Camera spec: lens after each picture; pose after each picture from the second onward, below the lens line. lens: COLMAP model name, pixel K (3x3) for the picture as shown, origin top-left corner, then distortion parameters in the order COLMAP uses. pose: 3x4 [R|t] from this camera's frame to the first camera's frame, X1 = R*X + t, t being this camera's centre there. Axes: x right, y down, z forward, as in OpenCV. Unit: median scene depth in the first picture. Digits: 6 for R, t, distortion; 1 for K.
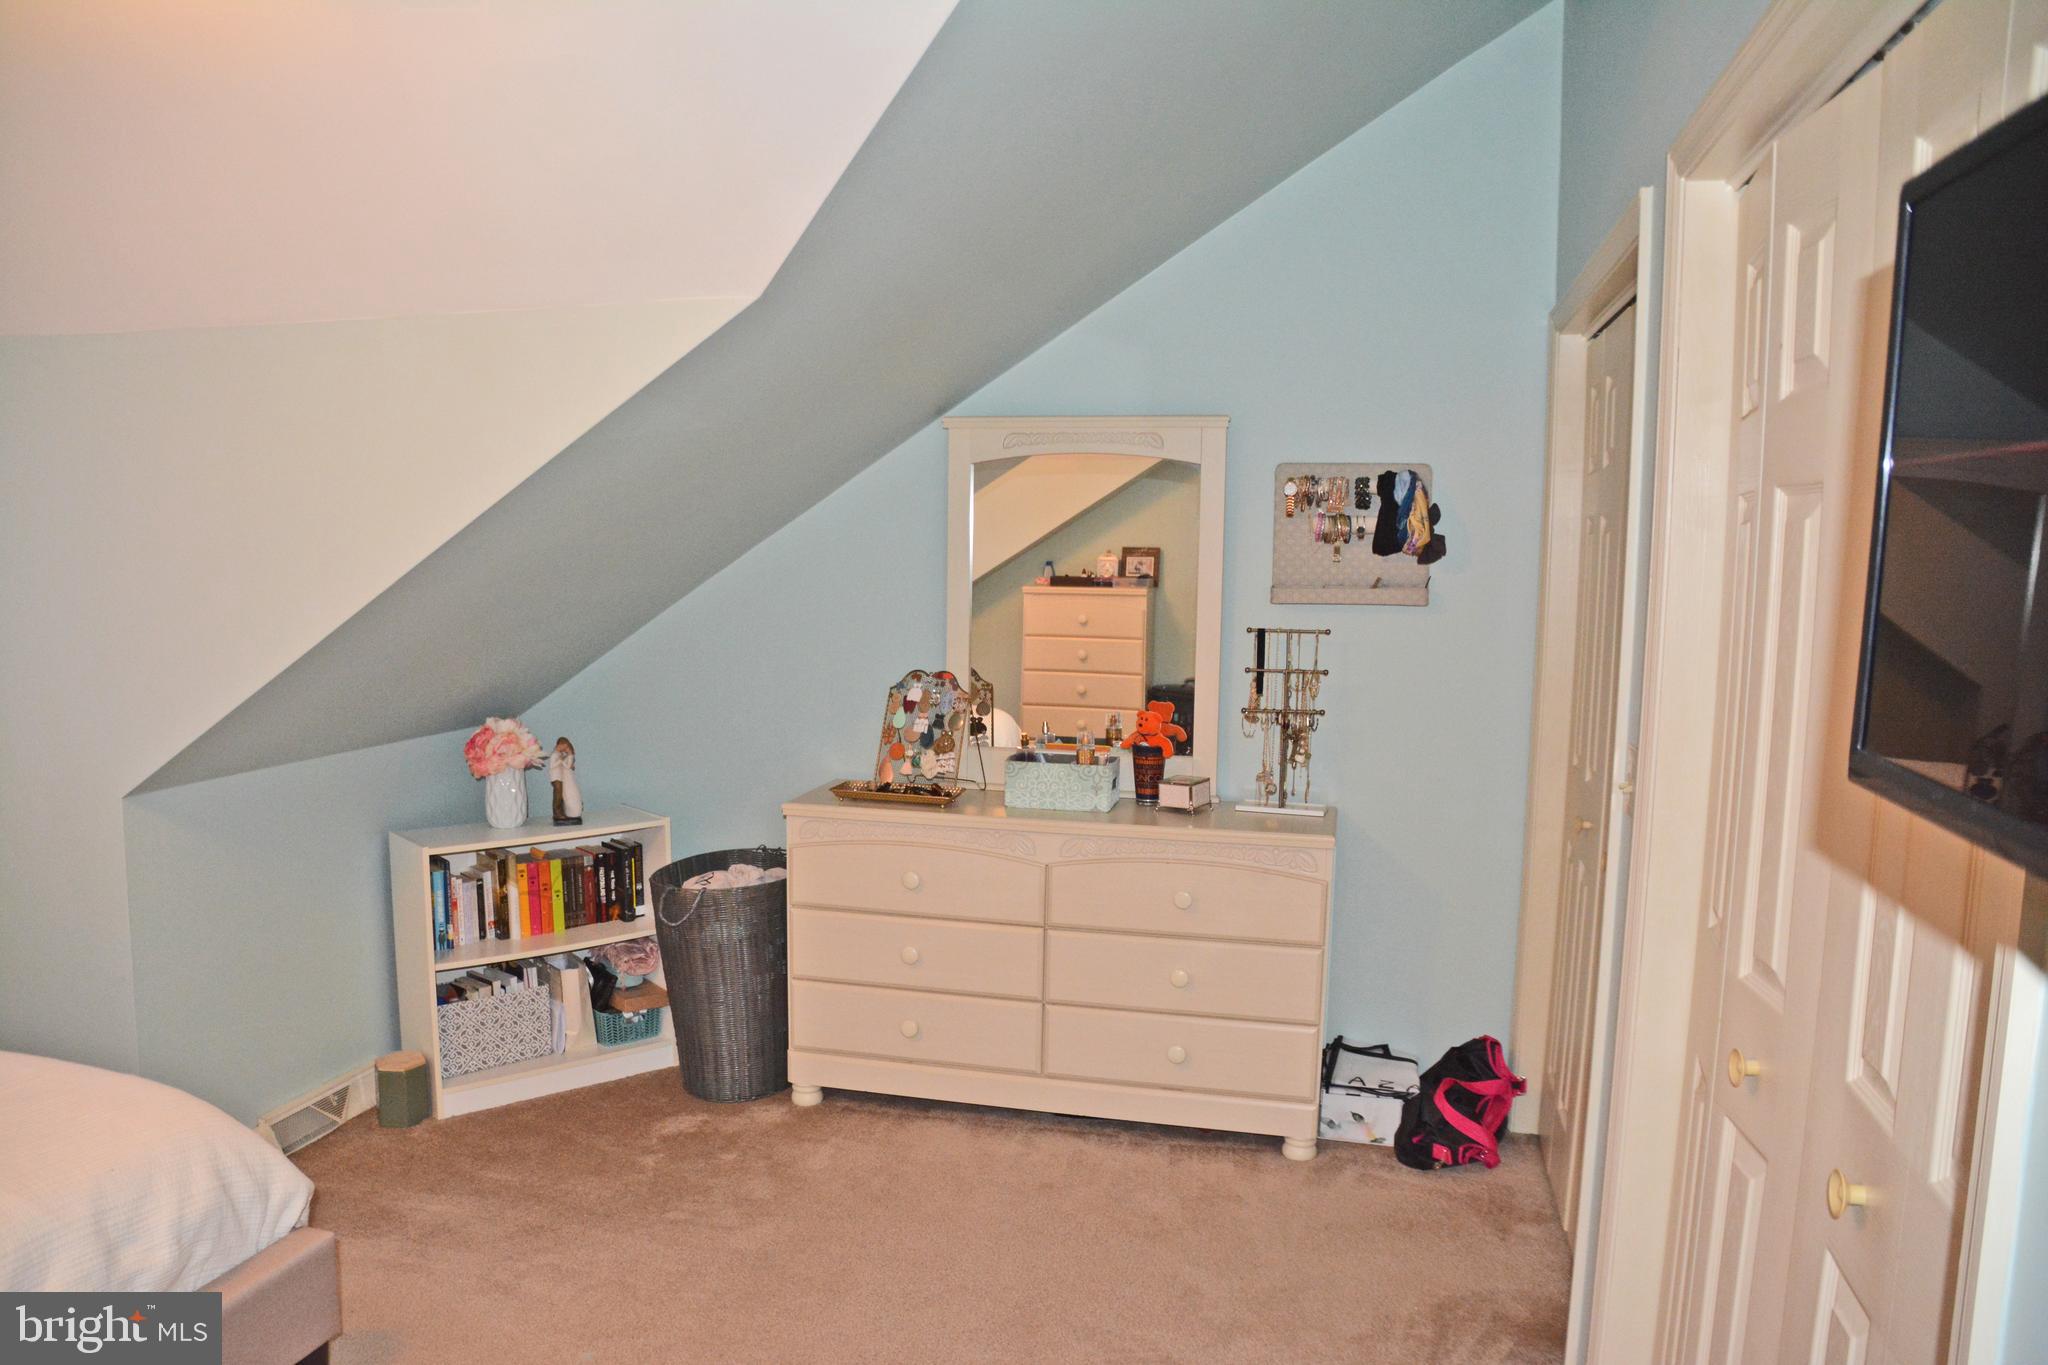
lens RADIAL K [[1443.0, 0, 989.6], [0, 1443.0, 712.3], [0, 0, 1]] dist [-0.127272, 0.076017]
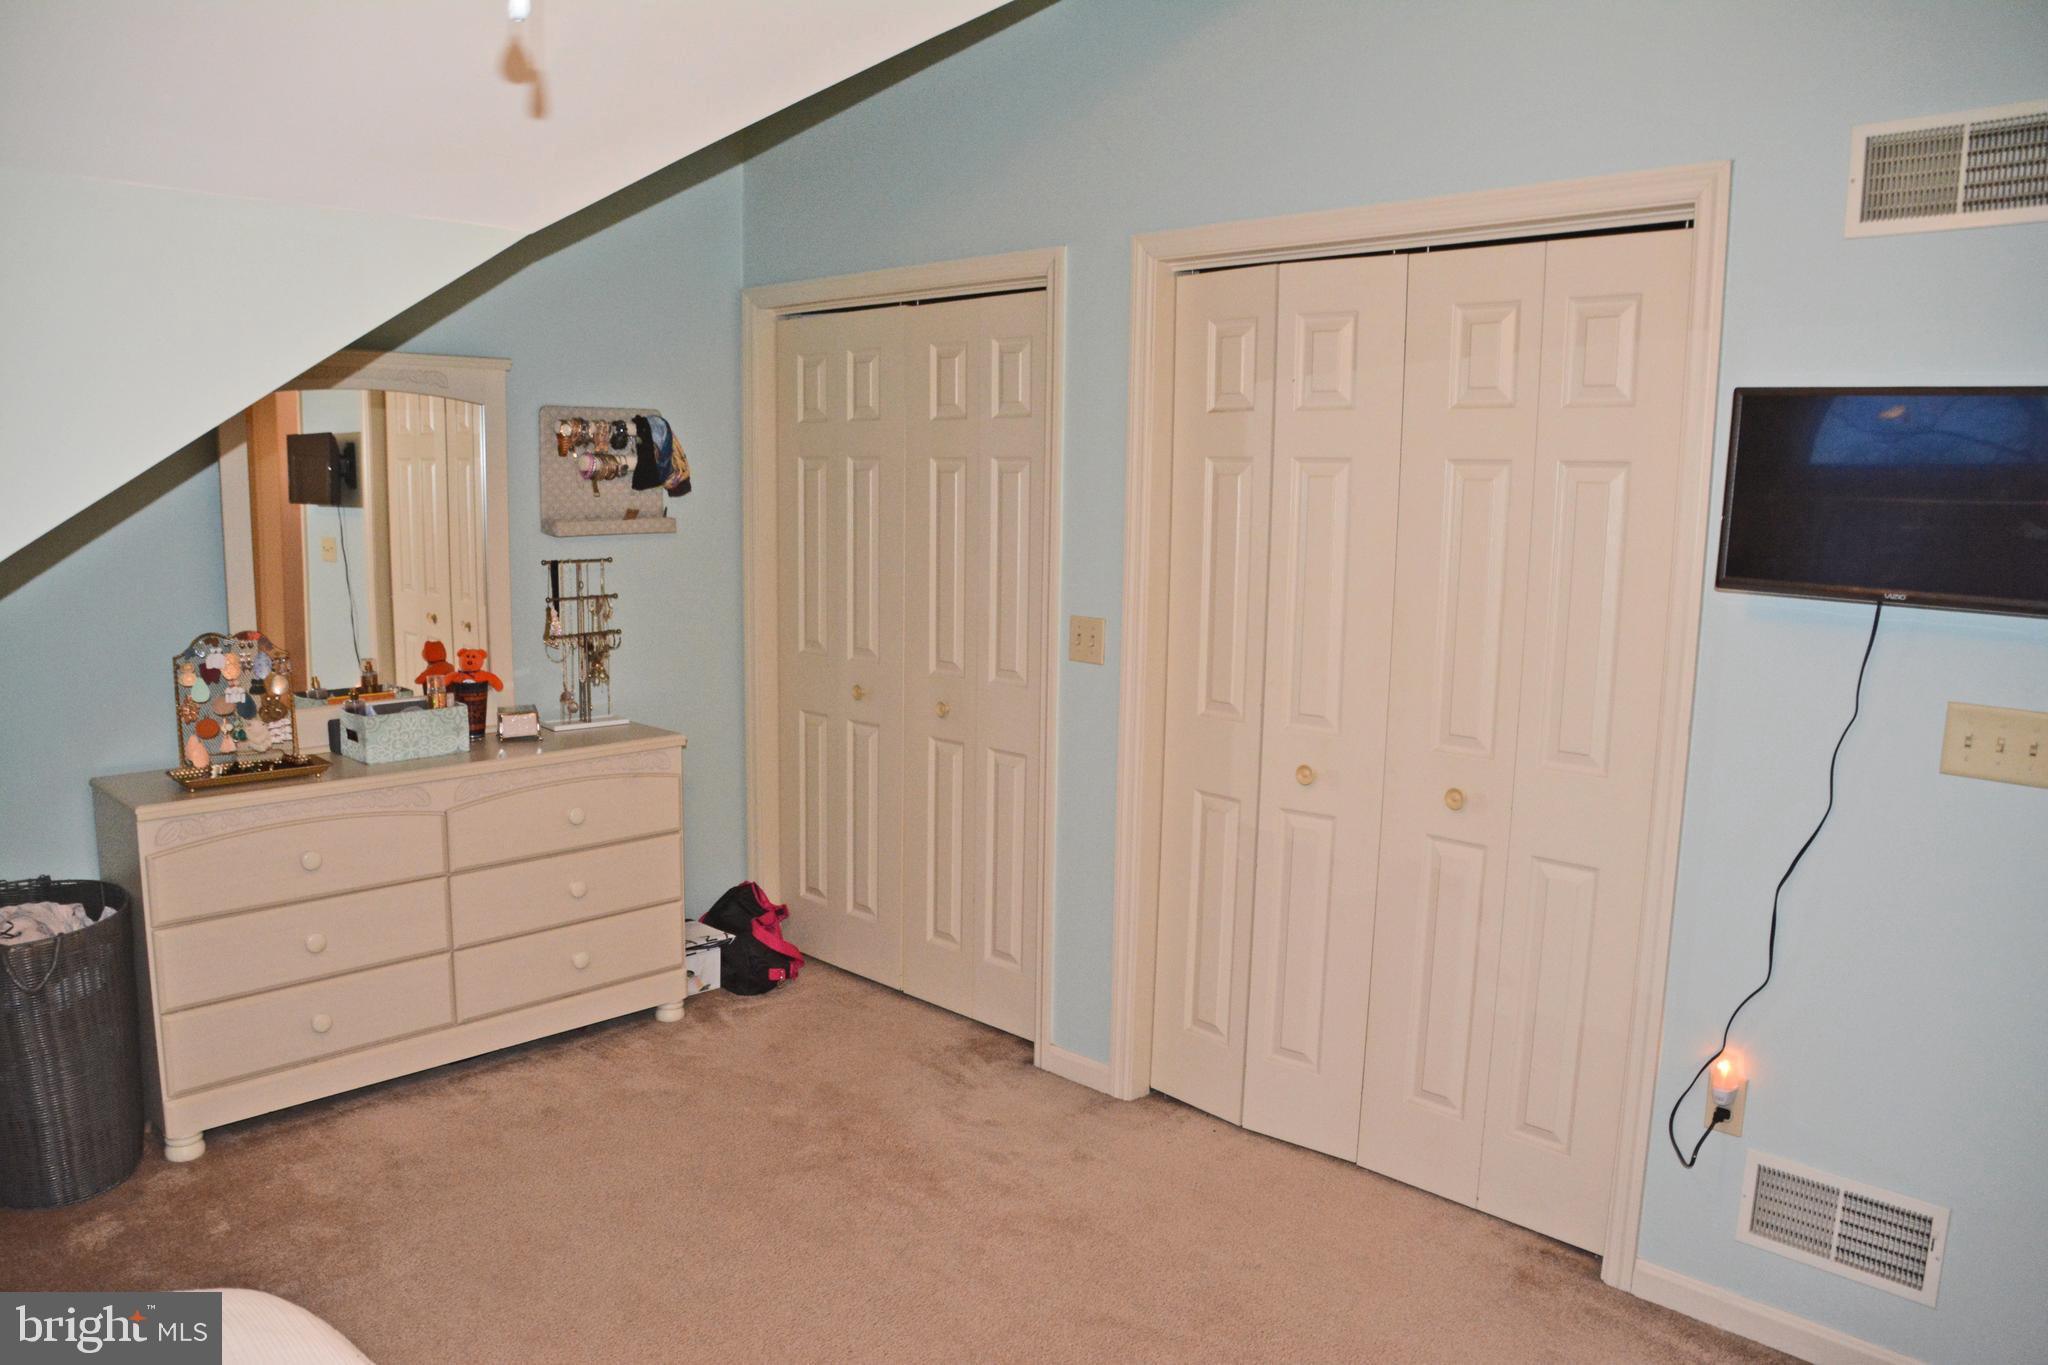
lens RADIAL K [[1443.0, 0, 1018.9], [0, 1443.0, 695.3], [0, 0, 1]] dist [-0.127272, 0.076017]
pose [[0.499285, -0.134340, 0.855960, -0.567119], [0.093351, 0.990497, 0.101003, -0.033703], [-0.861394, 0.029476, 0.507081, 0.162558]]
